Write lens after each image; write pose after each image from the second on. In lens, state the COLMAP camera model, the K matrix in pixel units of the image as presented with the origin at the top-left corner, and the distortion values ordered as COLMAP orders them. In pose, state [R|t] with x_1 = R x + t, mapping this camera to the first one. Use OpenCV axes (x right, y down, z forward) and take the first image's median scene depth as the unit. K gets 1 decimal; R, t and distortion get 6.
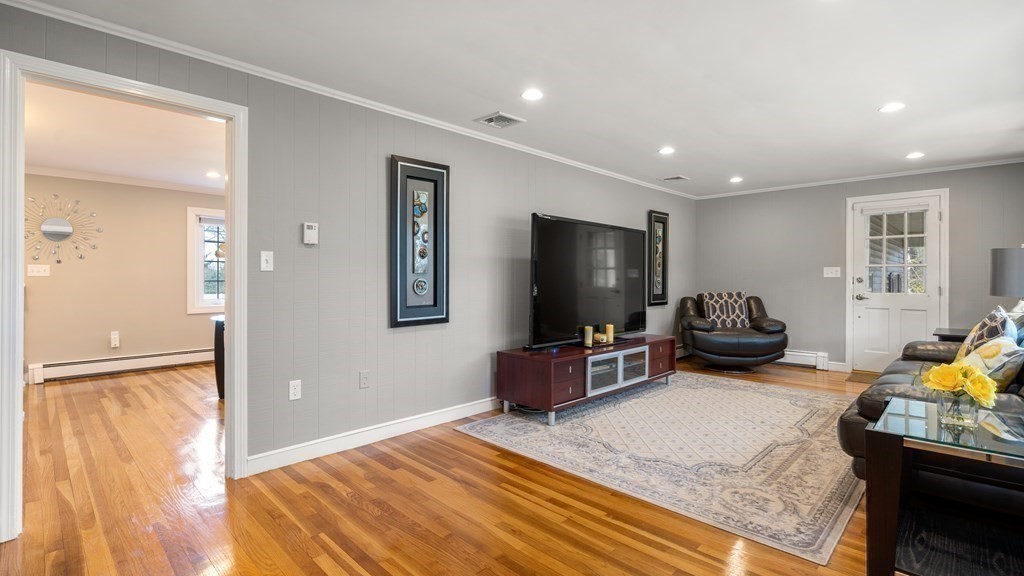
lens RADIAL K [[471.3, 0, 512.5], [0, 471.3, 282.2], [0, 0, 1]] dist [-0.016165, -0.000355]
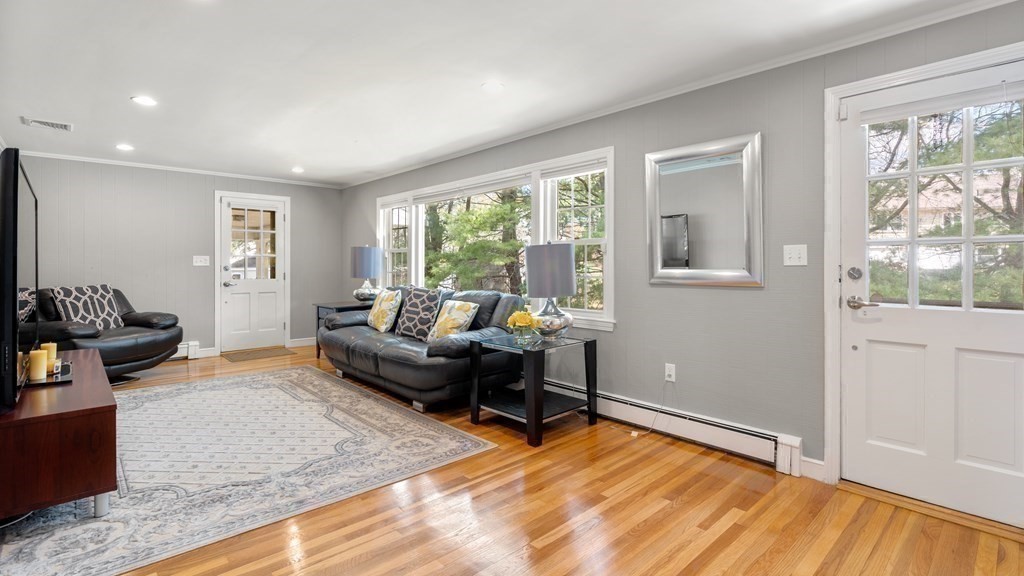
lens RADIAL K [[471.3, 0, 512.5], [0, 471.3, 282.2], [0, 0, 1]] dist [-0.016165, -0.000355]
pose [[0.038151, -0.038676, 0.998523, -0.480967], [0.009583, 0.999219, 0.038336, -0.011814], [-0.999226, 0.008107, 0.038491, 0.451354]]
